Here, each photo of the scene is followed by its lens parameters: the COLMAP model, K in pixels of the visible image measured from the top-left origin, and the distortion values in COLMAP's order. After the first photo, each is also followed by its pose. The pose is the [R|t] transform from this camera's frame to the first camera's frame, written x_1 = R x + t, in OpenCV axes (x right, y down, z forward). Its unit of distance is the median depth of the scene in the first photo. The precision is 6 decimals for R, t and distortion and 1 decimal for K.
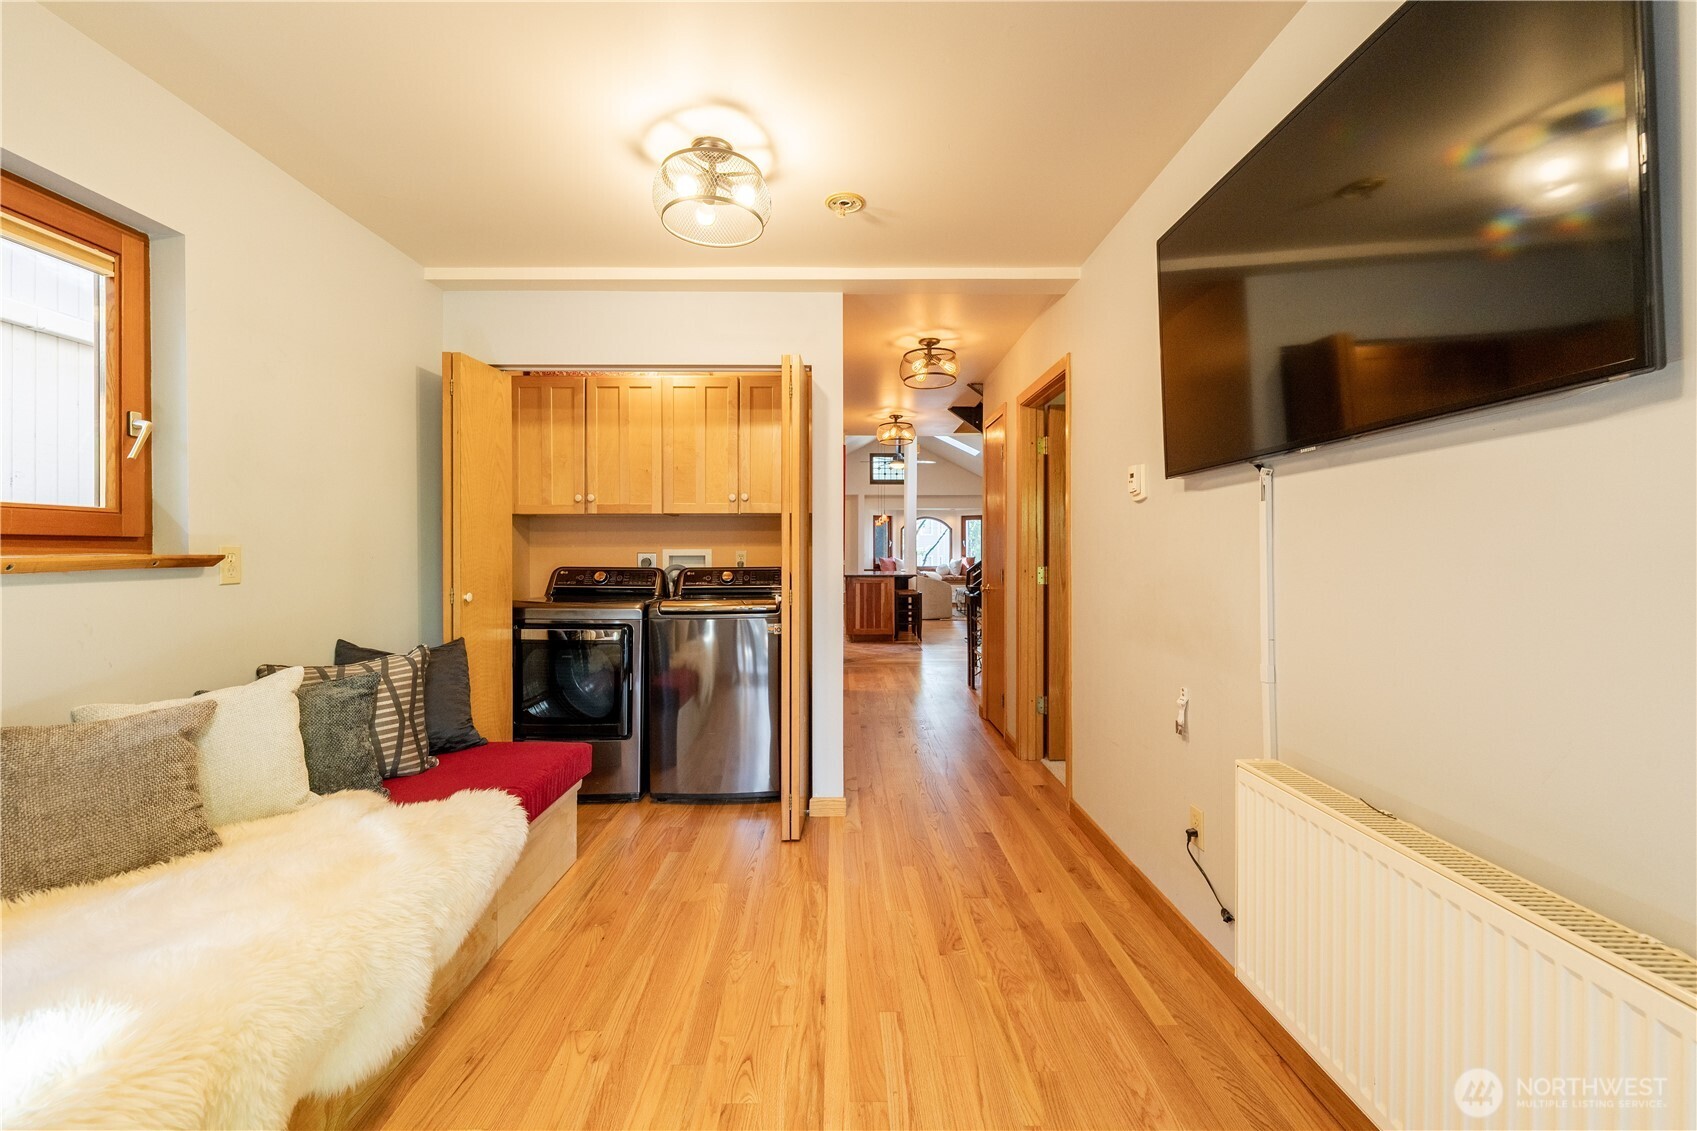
lens RADIAL K [[691.5, 0, 843.5], [0, 691.5, 555.5], [0, 0, 1]] dist [0.000632, -0.000206]
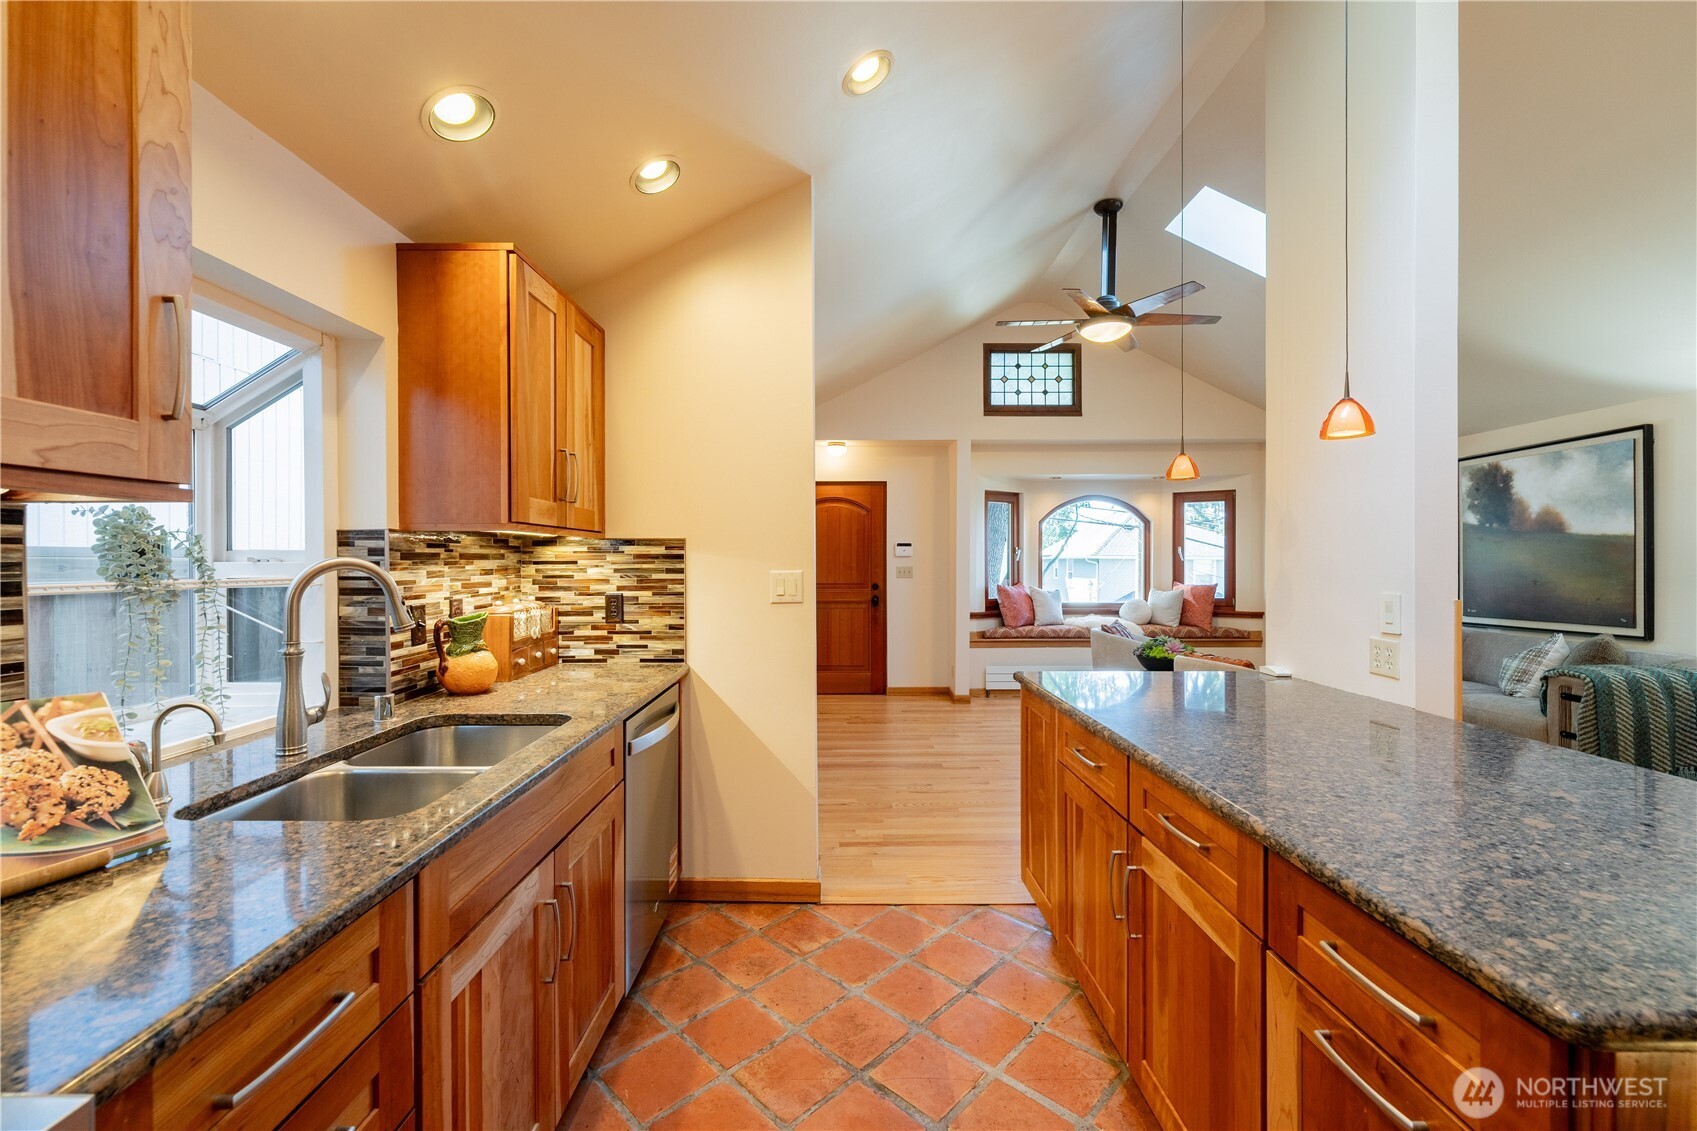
lens RADIAL K [[694.6, 0, 848.5], [0, 694.6, 565.5], [0, 0, 1]] dist [-0.000675, -0.000362]
pose [[0.999937, -0.000995, 0.011193, -0.350634], [0.000974, 0.999998, 0.001914, -0.075493], [-0.011195, -0.001903, 0.999936, 3.903849]]
